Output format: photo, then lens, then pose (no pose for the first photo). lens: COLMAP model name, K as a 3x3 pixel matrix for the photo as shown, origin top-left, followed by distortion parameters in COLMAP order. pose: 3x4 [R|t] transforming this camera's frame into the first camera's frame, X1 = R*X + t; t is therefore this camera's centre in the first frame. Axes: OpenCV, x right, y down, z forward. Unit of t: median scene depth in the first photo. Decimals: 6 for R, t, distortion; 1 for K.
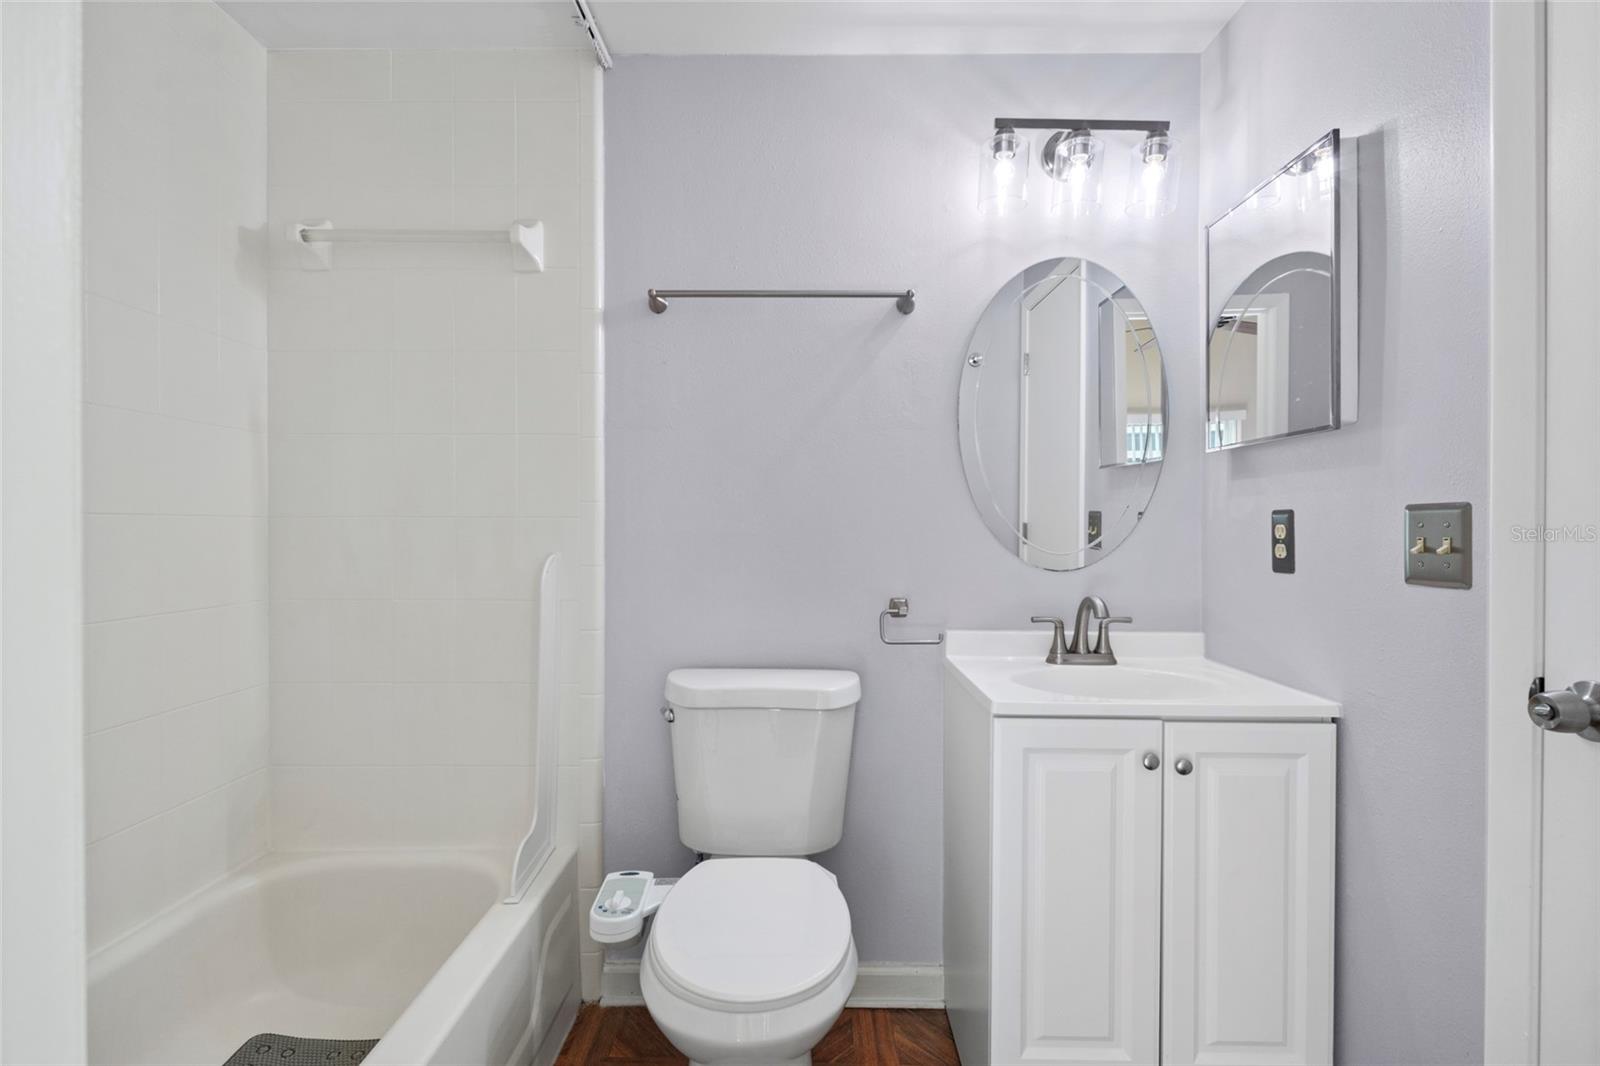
lens RADIAL K [[729.8, 0, 791.1], [0, 729.8, 528.7], [0, 0, 1]] dist [0.001093, -0.000846]
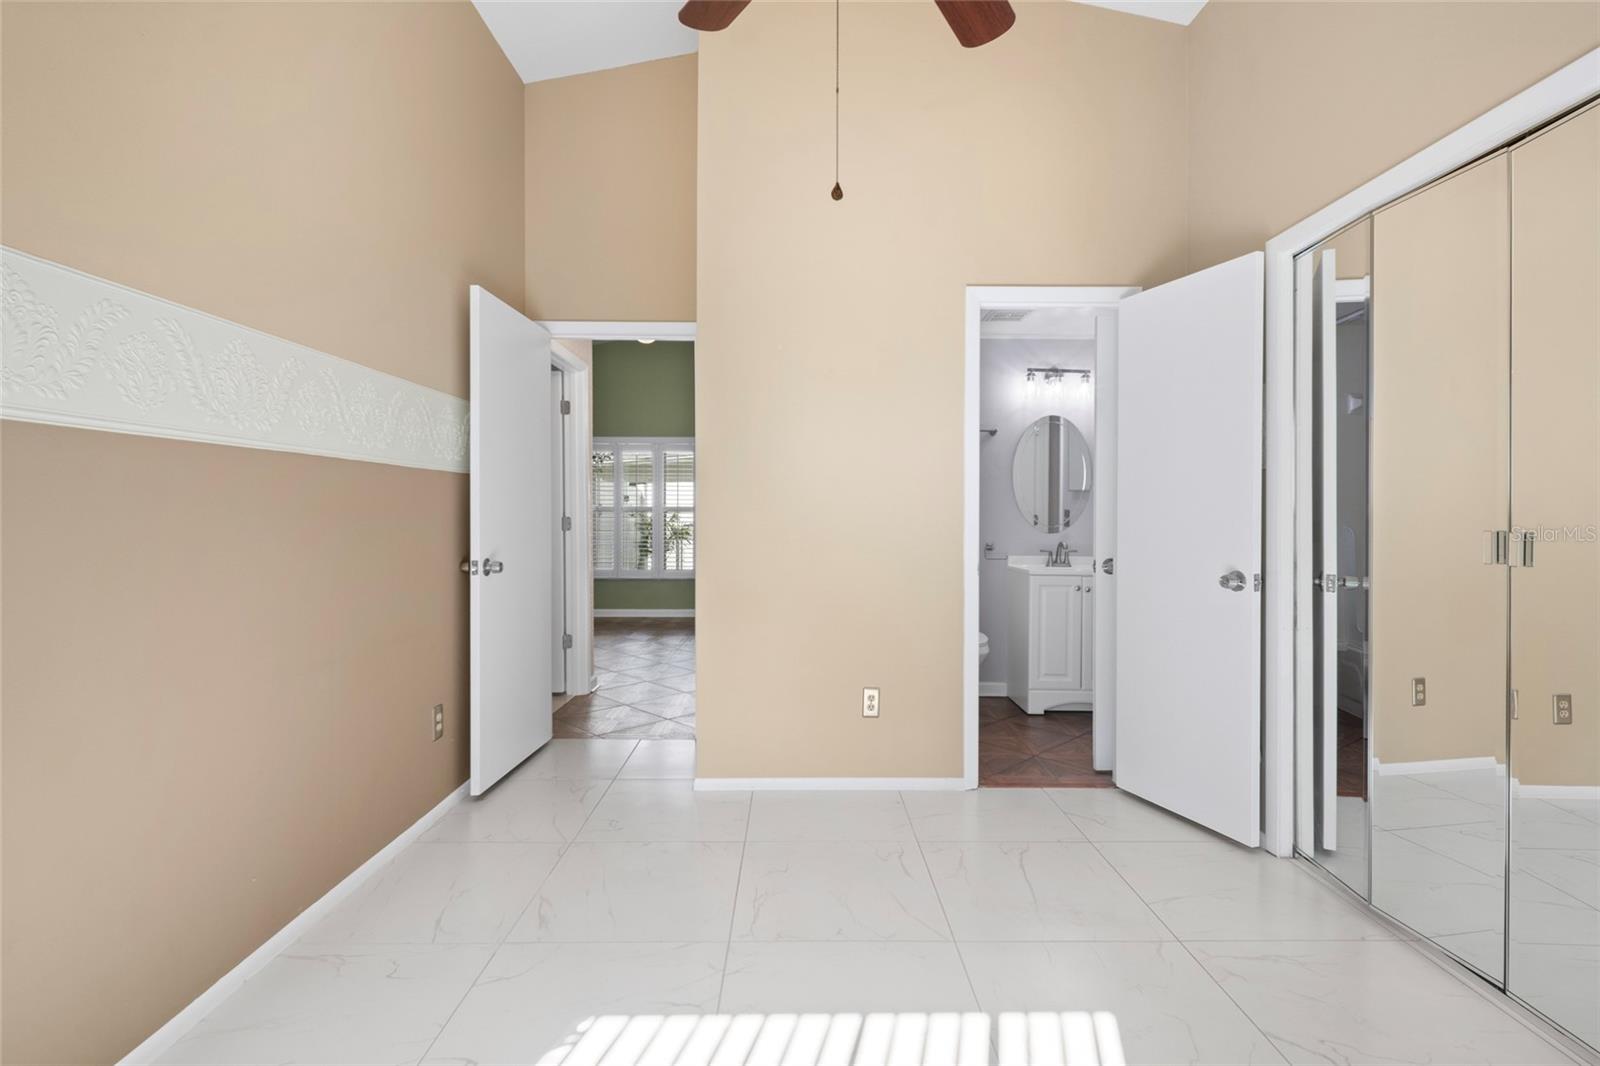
lens RADIAL K [[729.8, 0, 808.9], [0, 729.8, 529.2], [0, 0, 1]] dist [0.001093, -0.000846]
pose [[0.999476, 0.002053, 0.032307, -0.628040], [-0.002153, 0.999993, 0.003061, 0.040005], [-0.032301, -0.003129, 0.999473, -1.711617]]
